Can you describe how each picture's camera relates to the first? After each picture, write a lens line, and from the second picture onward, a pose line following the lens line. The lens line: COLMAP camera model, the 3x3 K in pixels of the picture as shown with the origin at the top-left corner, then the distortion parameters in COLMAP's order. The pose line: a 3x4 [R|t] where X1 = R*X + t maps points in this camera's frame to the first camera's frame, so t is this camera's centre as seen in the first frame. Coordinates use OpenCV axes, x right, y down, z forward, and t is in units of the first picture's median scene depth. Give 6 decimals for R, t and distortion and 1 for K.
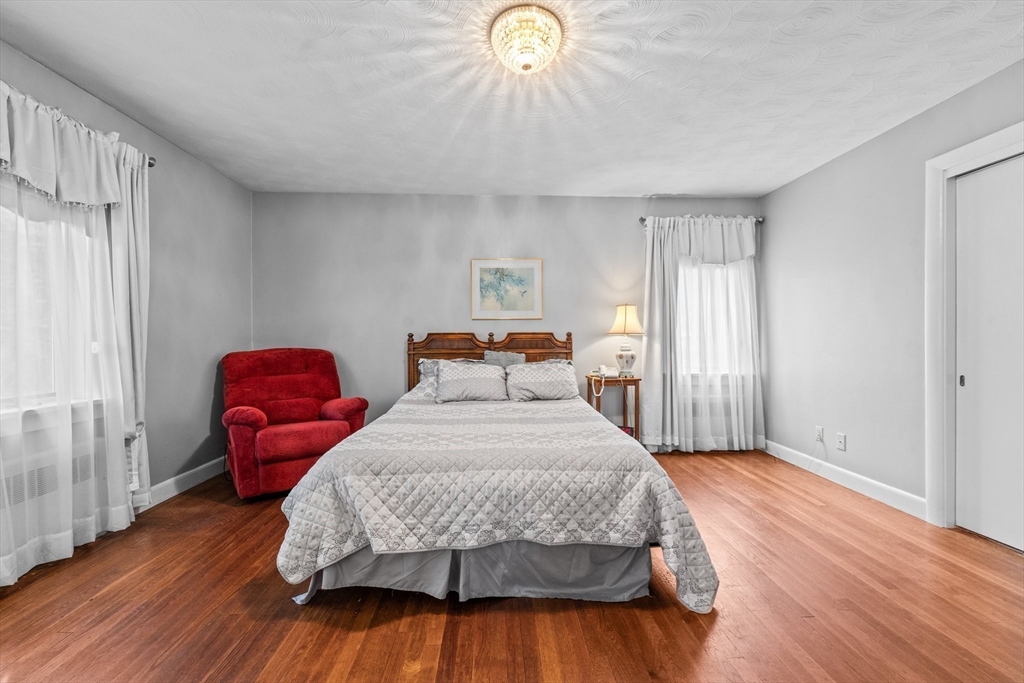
lens RADIAL K [[420.6, 0, 511.4], [0, 420.6, 341.6], [0, 0, 1]] dist [0.002056, -0.001271]
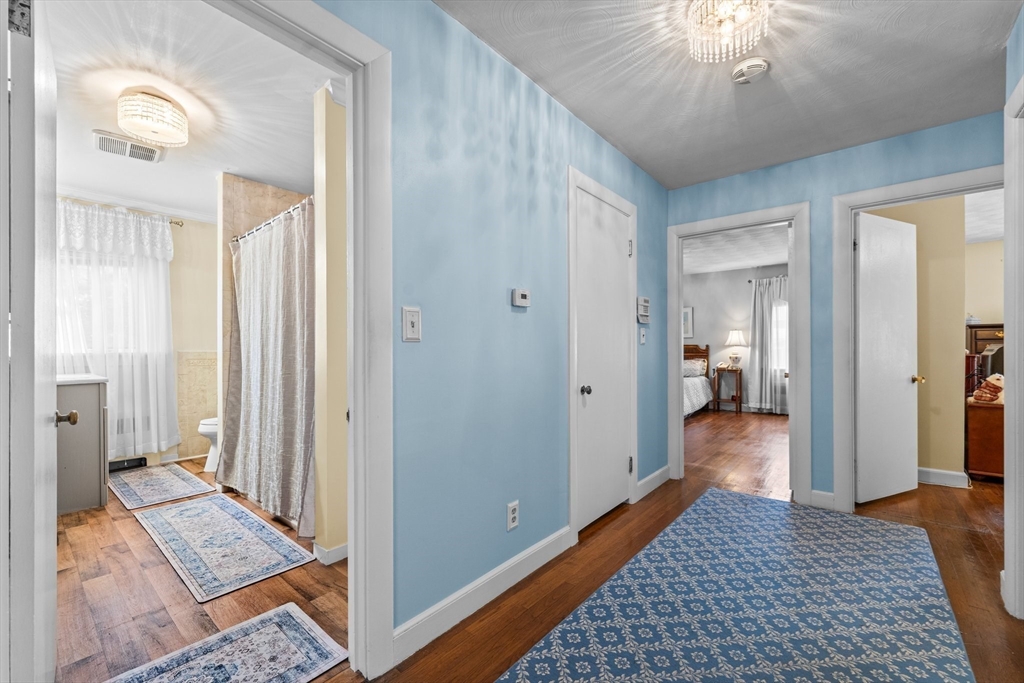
lens RADIAL K [[420.6, 0, 516.0], [0, 420.6, 348.9], [0, 0, 1]] dist [0.002056, -0.001271]
pose [[0.738146, 0.005261, -0.674620, 0.838131], [-0.001384, 0.999979, 0.006285, -0.014220], [0.674639, -0.003706, 0.738138, -1.055928]]
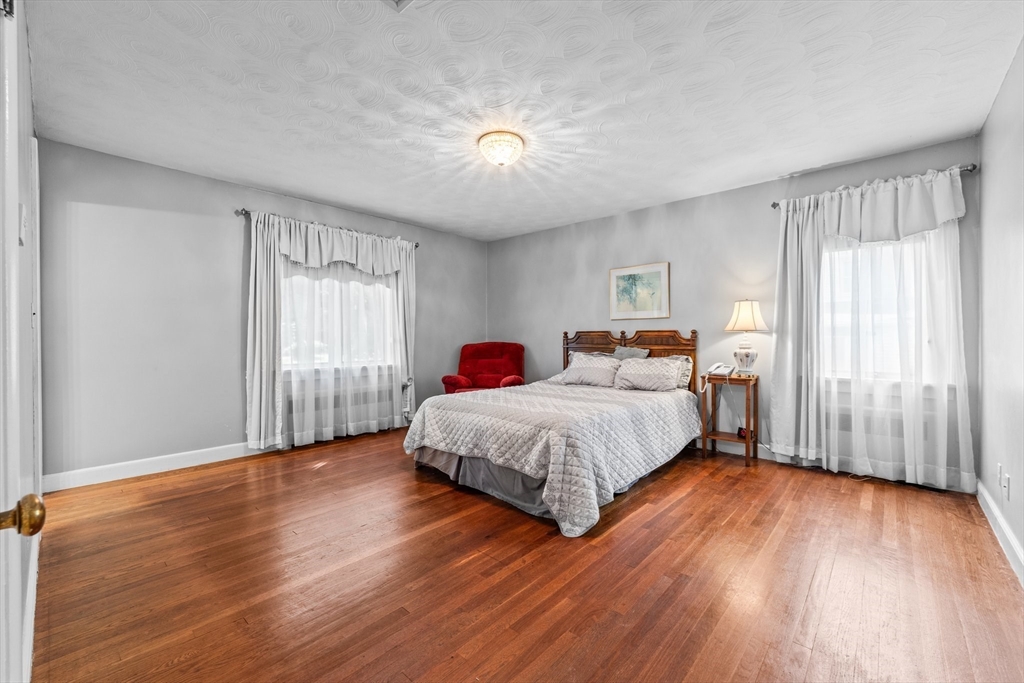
lens RADIAL K [[420.6, 0, 516.0], [0, 420.6, 340.9], [0, 0, 1]] dist [0.002056, -0.001271]
pose [[0.711795, 0.009214, -0.702327, 0.591349], [-0.004509, 0.999953, 0.008549, -0.001855], [0.702373, -0.002918, 0.711803, -0.043212]]
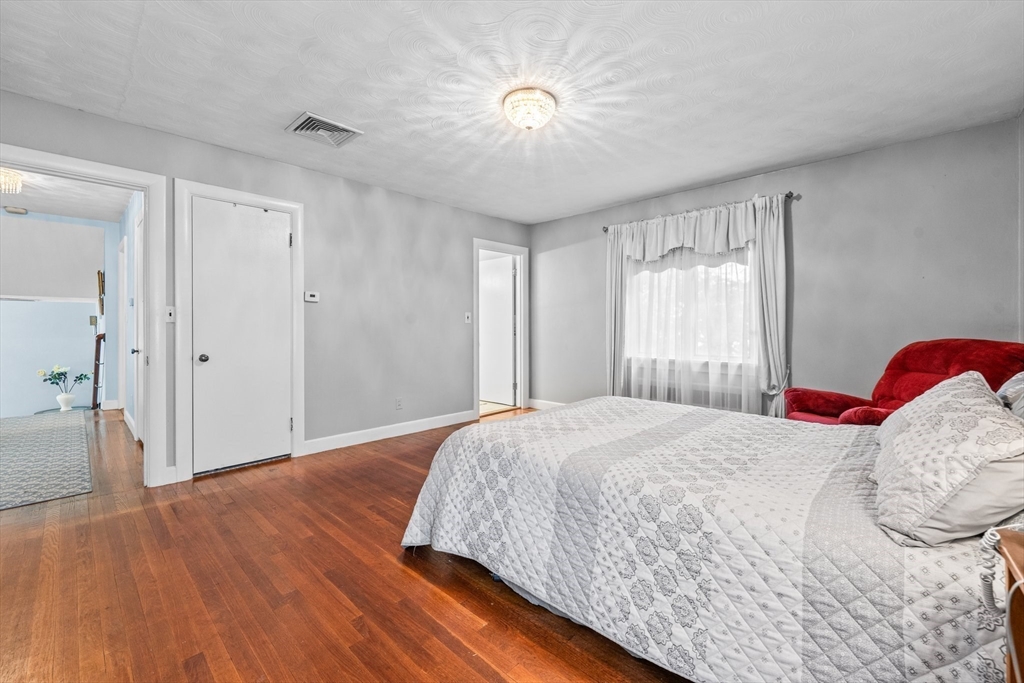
lens RADIAL K [[420.6, 0, 510.4], [0, 420.6, 326.8], [0, 0, 1]] dist [0.002056, -0.001271]
pose [[-0.726244, 0.000061, -0.687437, 0.506664], [-0.002918, 0.999991, 0.003171, -0.005023], [0.687431, 0.004309, -0.726237, 0.967379]]
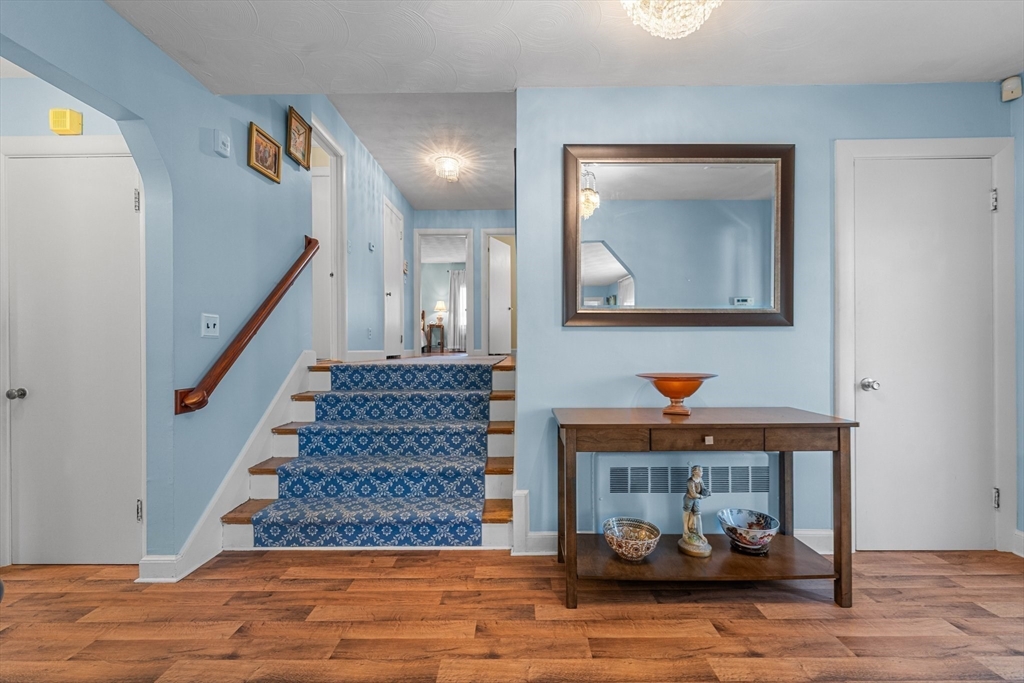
lens RADIAL K [[420.6, 0, 517.1], [0, 420.6, 345.8], [0, 0, 1]] dist [0.002056, -0.001271]
pose [[0.998251, 0.000523, -0.059112, 1.023791], [-0.000843, 0.999985, -0.005381, 0.255077], [0.059108, 0.005421, 0.998237, -1.990015]]
